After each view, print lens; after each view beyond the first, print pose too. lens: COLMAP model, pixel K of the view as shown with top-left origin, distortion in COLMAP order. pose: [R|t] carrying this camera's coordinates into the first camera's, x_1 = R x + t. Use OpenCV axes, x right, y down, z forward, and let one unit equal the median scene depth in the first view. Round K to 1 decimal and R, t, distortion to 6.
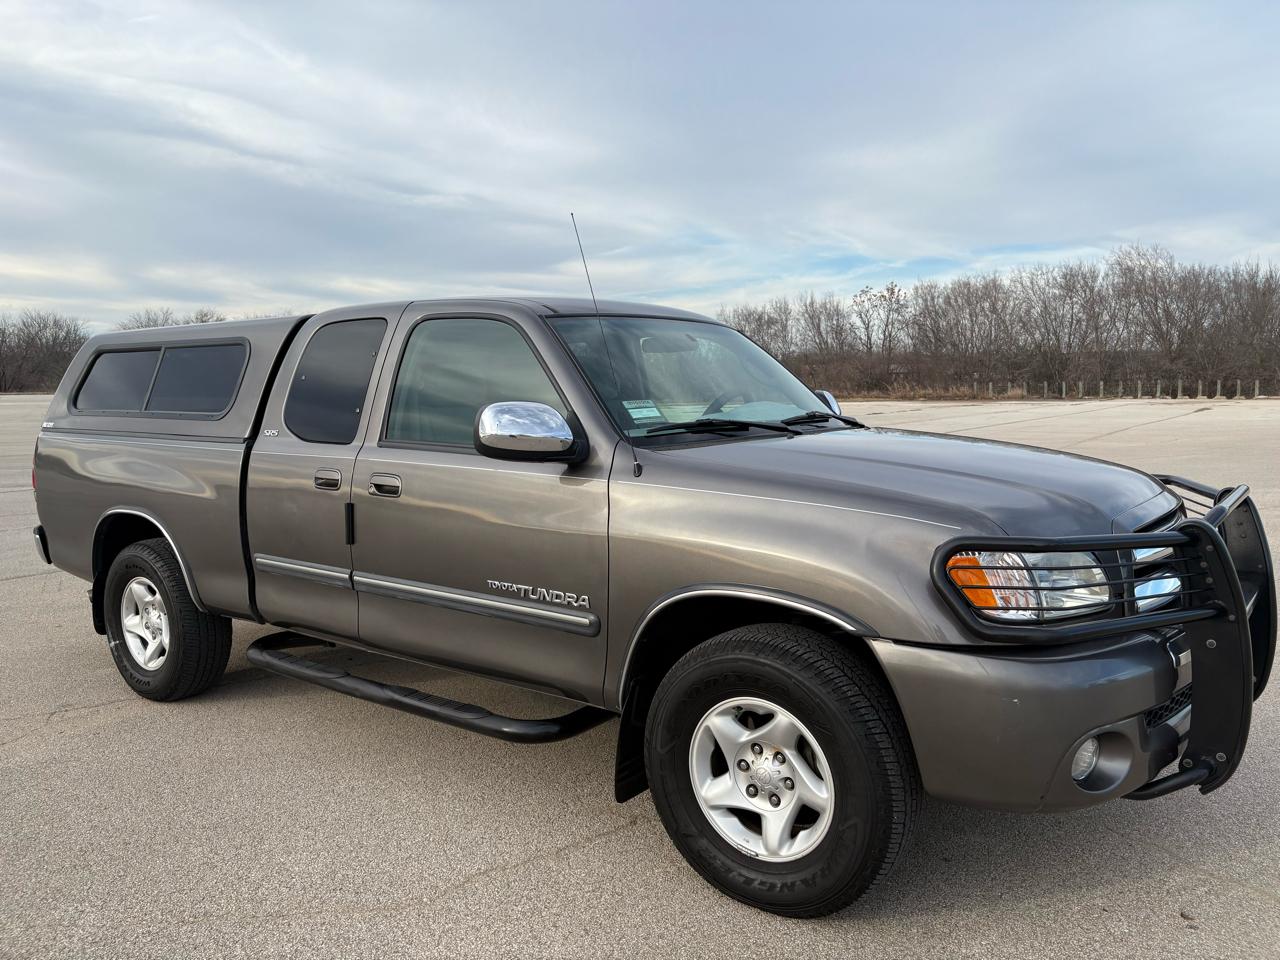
lens RADIAL K [[983.2, 0, 644.5], [0, 983.2, 465.5], [0, 0, 1]] dist [0.034569, -0.041709]
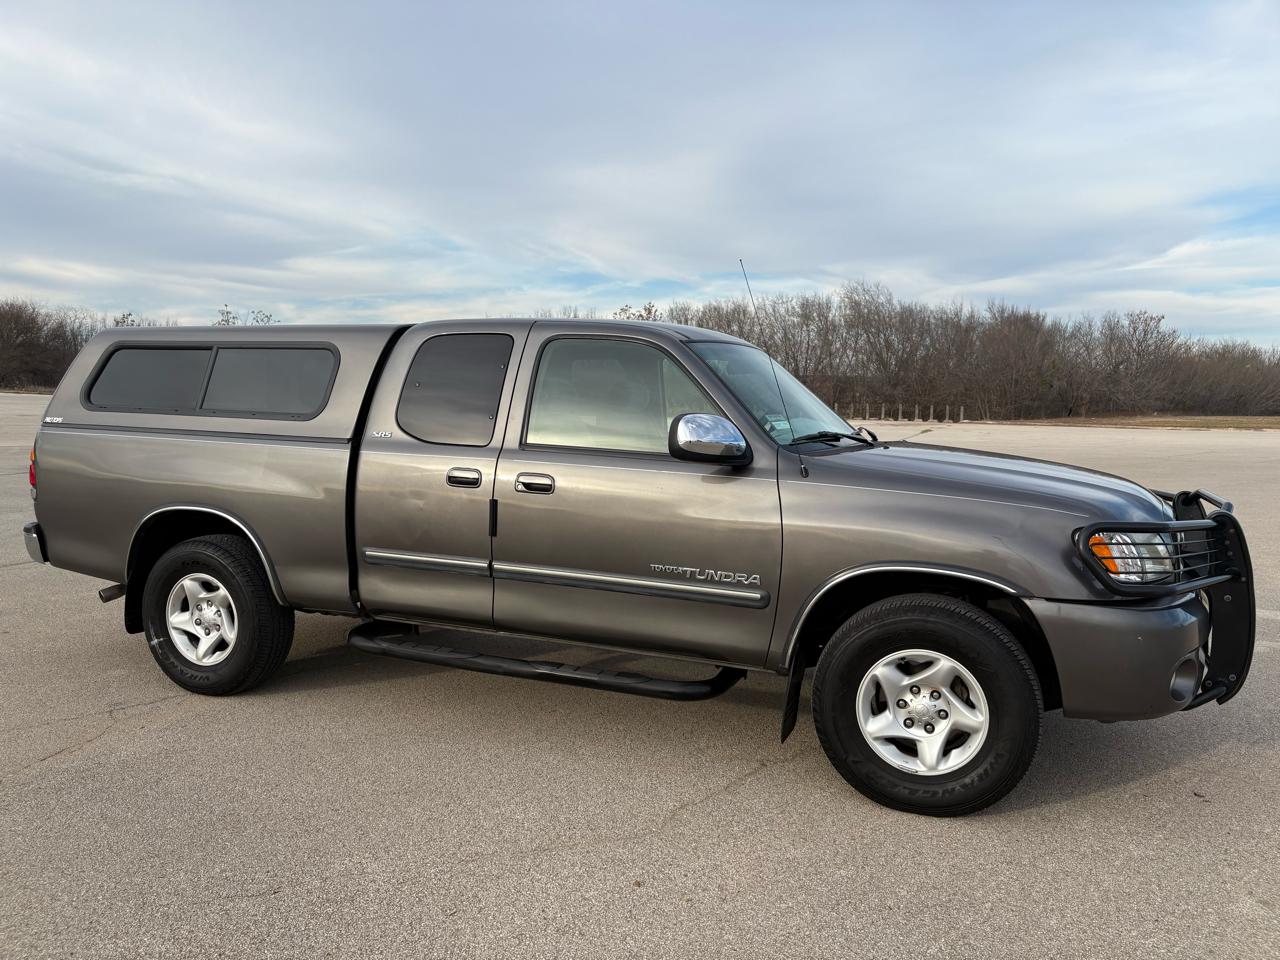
lens RADIAL K [[983.2, 0, 636.9], [0, 983.2, 471.0], [0, 0, 1]] dist [0.034569, -0.041709]
pose [[0.968236, 0.013554, 0.249672, -0.470136], [-0.012201, 0.999901, -0.006963, 0.013528], [-0.249742, 0.003696, 0.968305, -0.129471]]
